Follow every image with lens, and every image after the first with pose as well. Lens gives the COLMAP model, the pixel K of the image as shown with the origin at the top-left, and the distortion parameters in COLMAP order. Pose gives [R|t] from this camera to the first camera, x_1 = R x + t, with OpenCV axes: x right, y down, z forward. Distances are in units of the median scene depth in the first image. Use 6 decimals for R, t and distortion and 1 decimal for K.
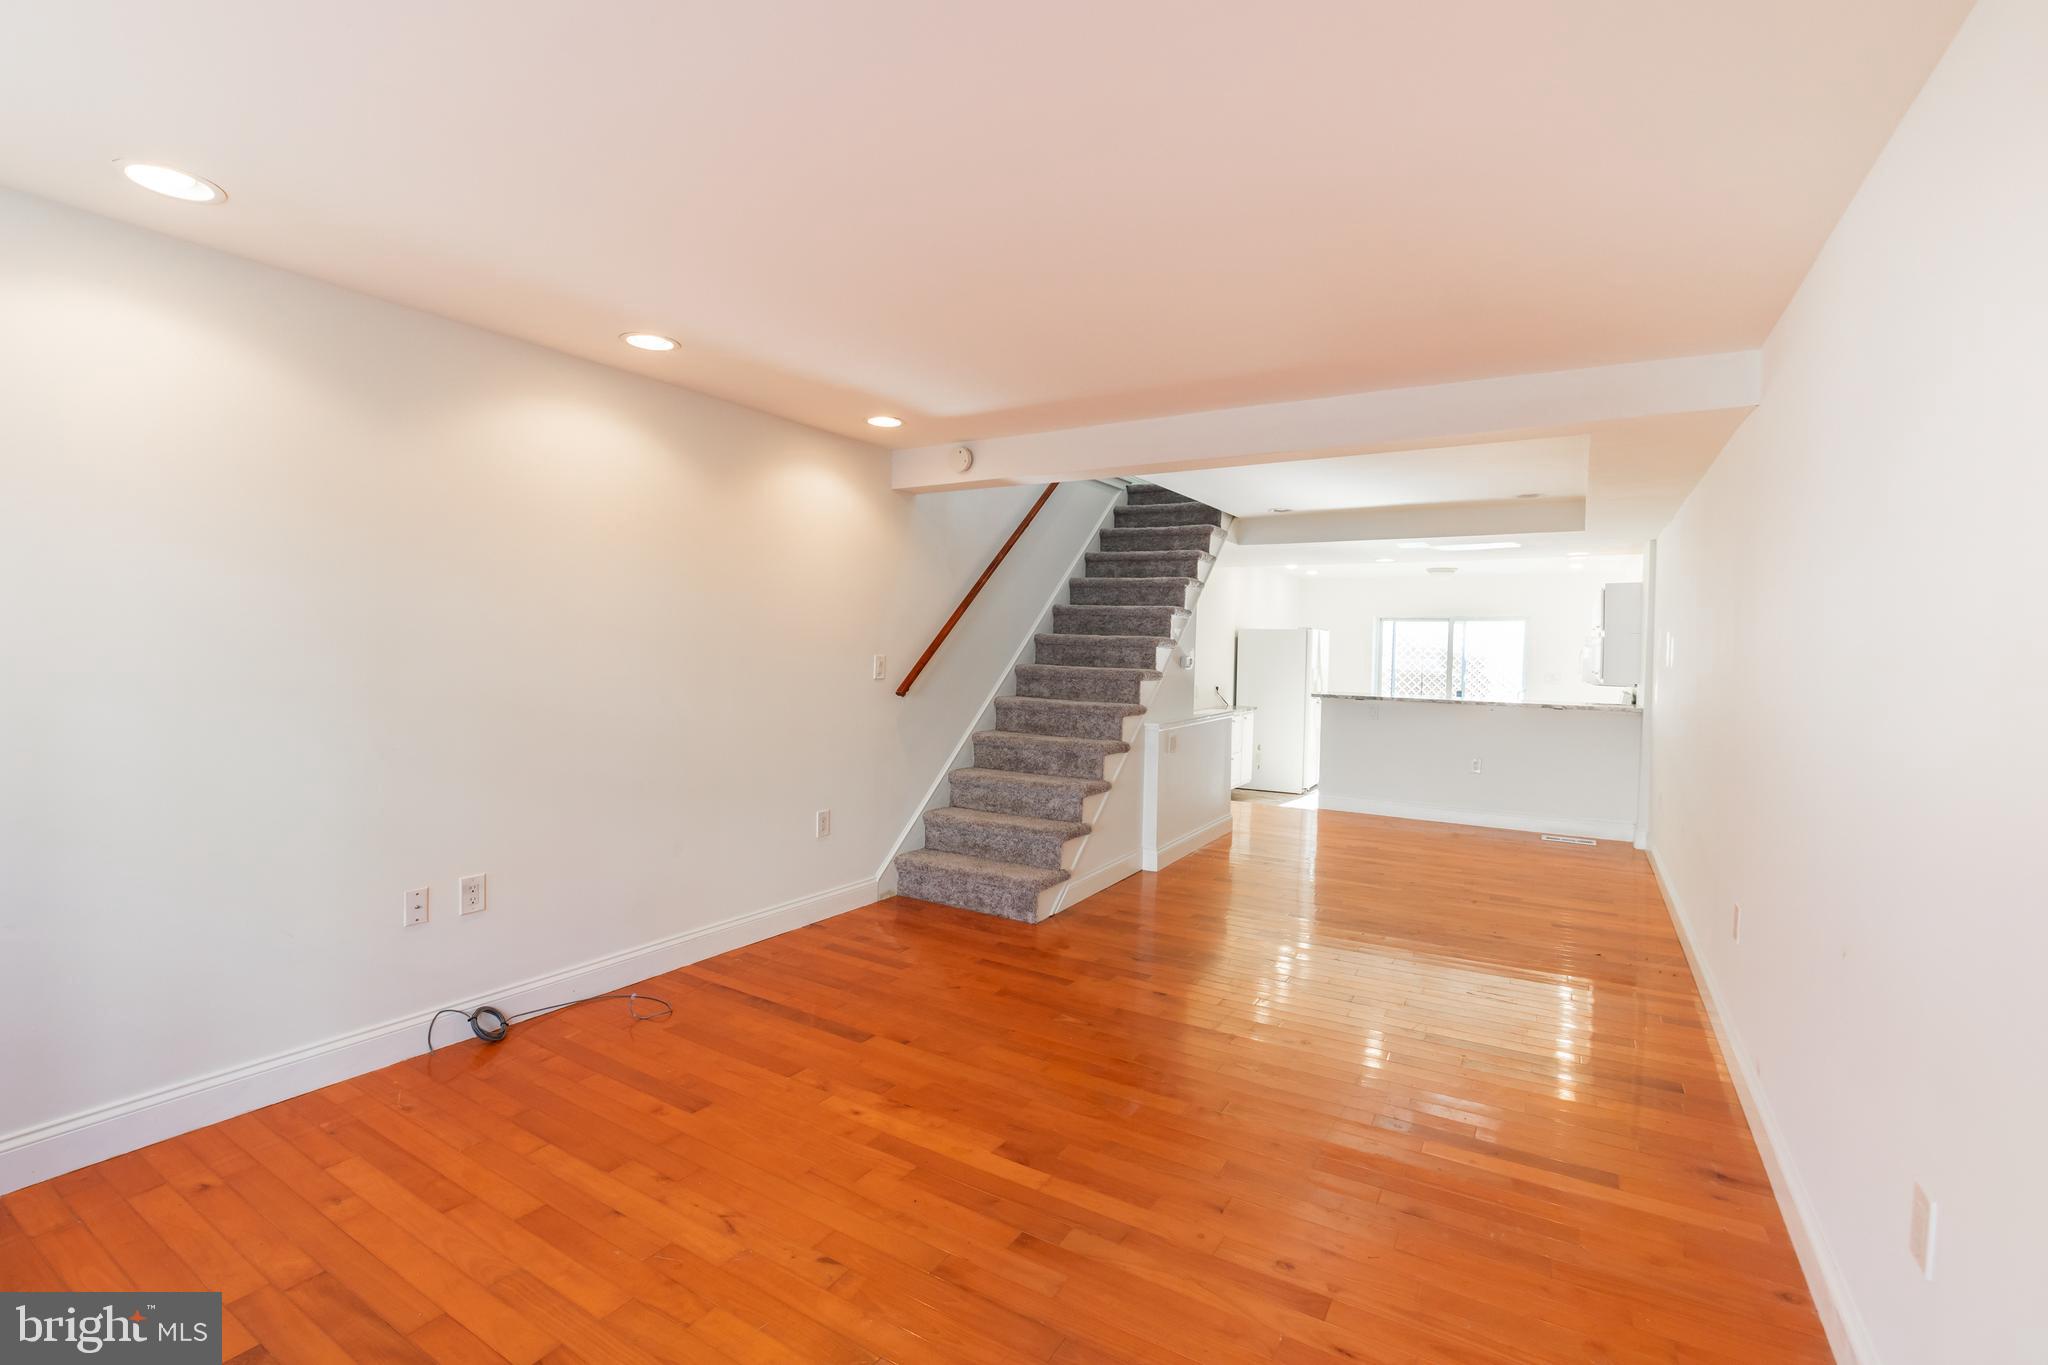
lens RADIAL K [[892.4, 0, 1021.2], [0, 892.4, 667.5], [0, 0, 1]] dist [-0.027029, 0.000334]
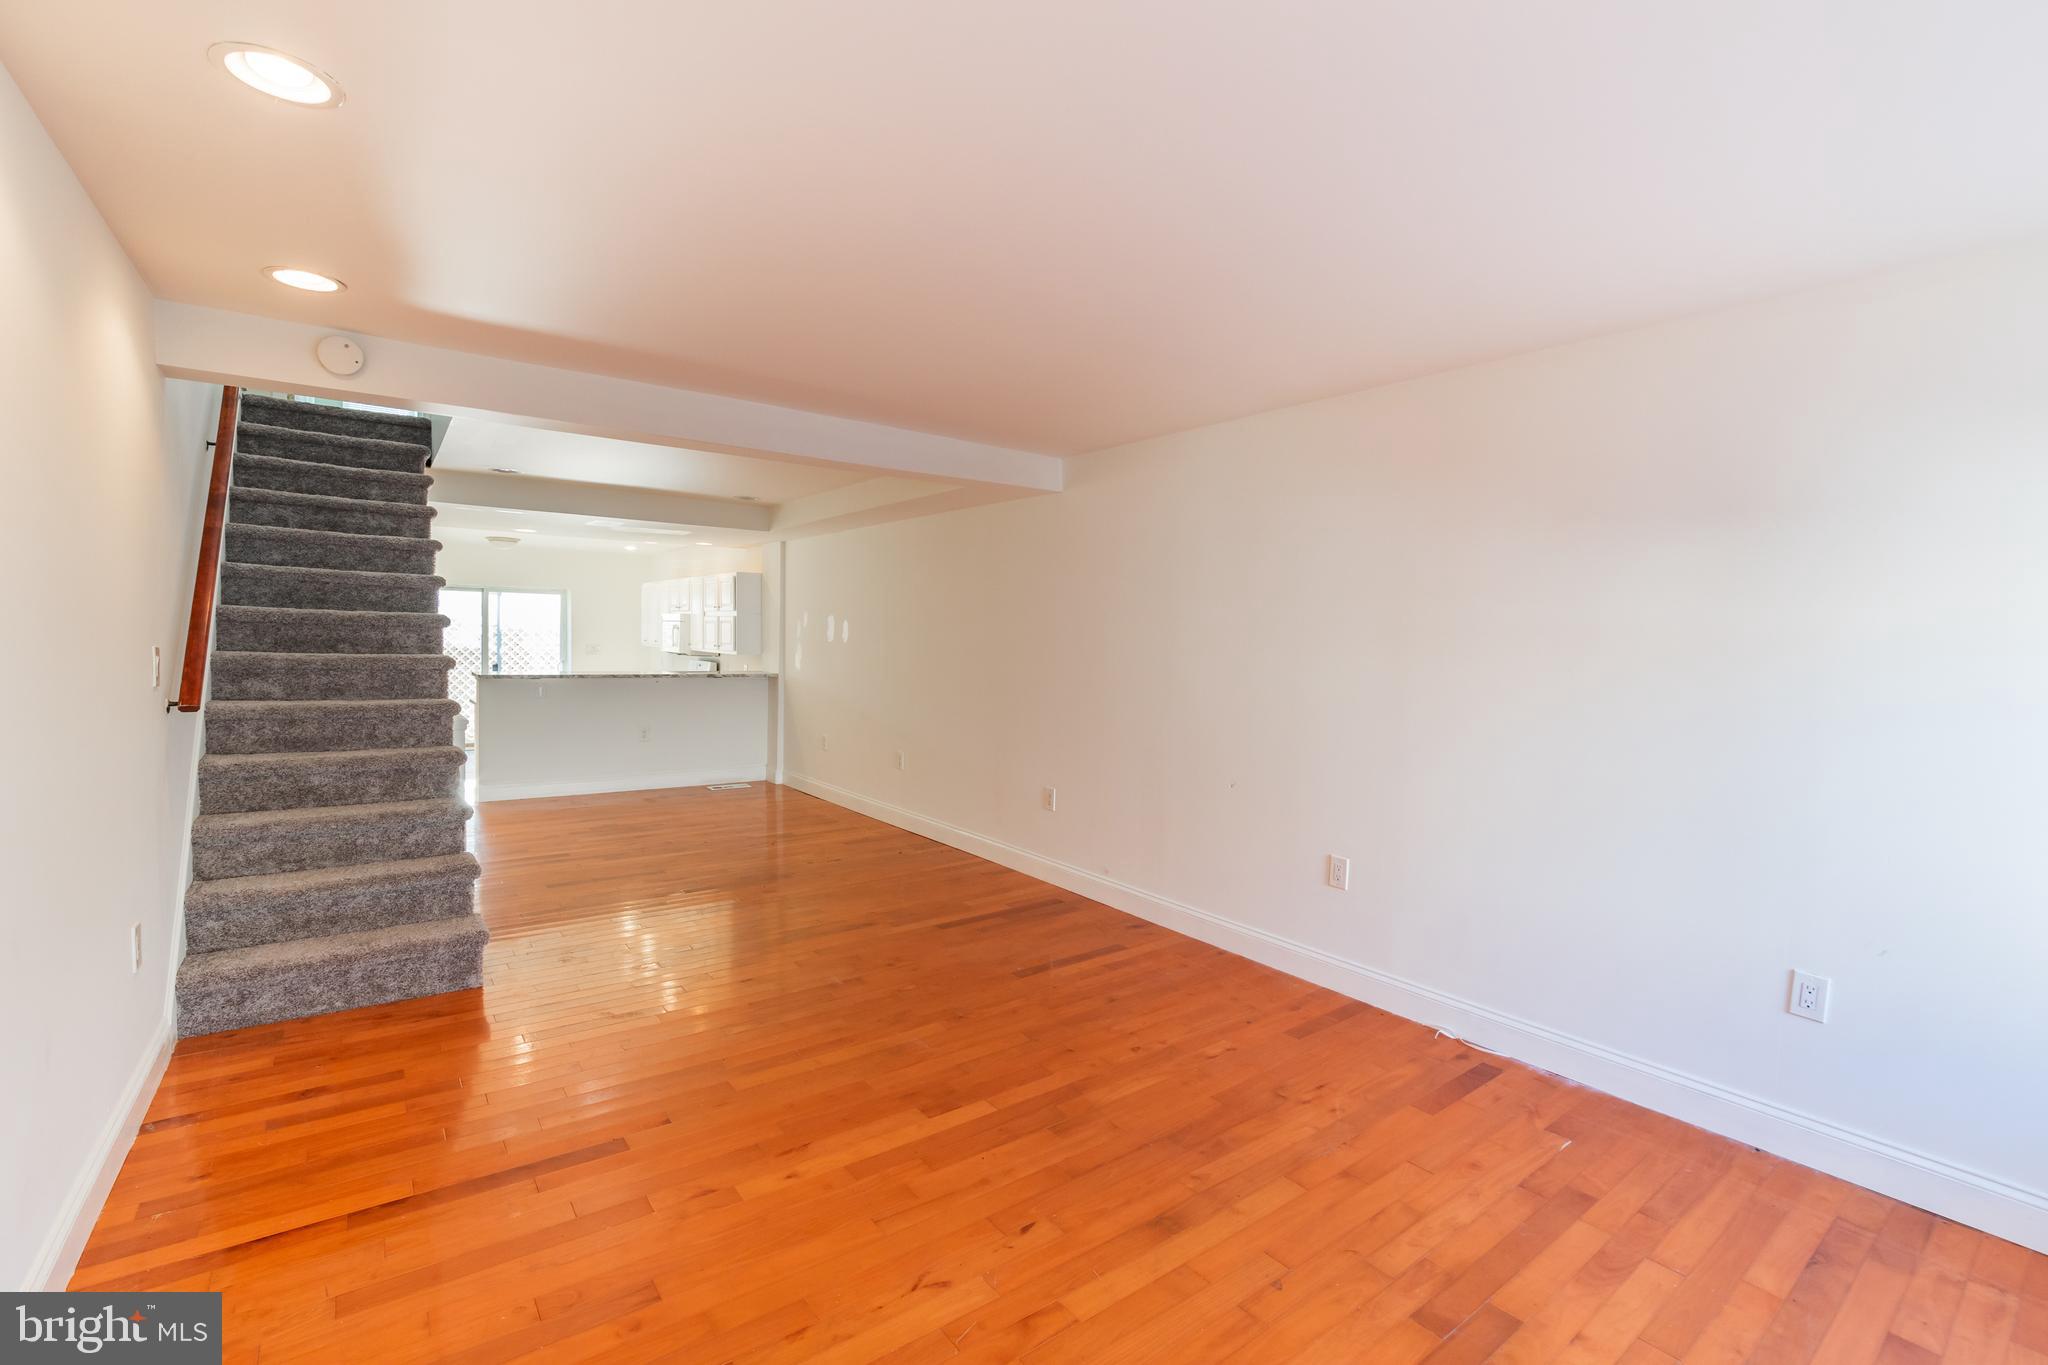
lens RADIAL K [[906.3, 0, 1025.9], [0, 906.3, 651.4], [0, 0, 1]] dist [-0.014840, 0.000743]
pose [[0.368348, -0.025337, 0.929343, -0.409686], [0.005462, 0.999670, 0.025089, -0.018044], [-0.929672, -0.004165, 0.368365, 0.202099]]
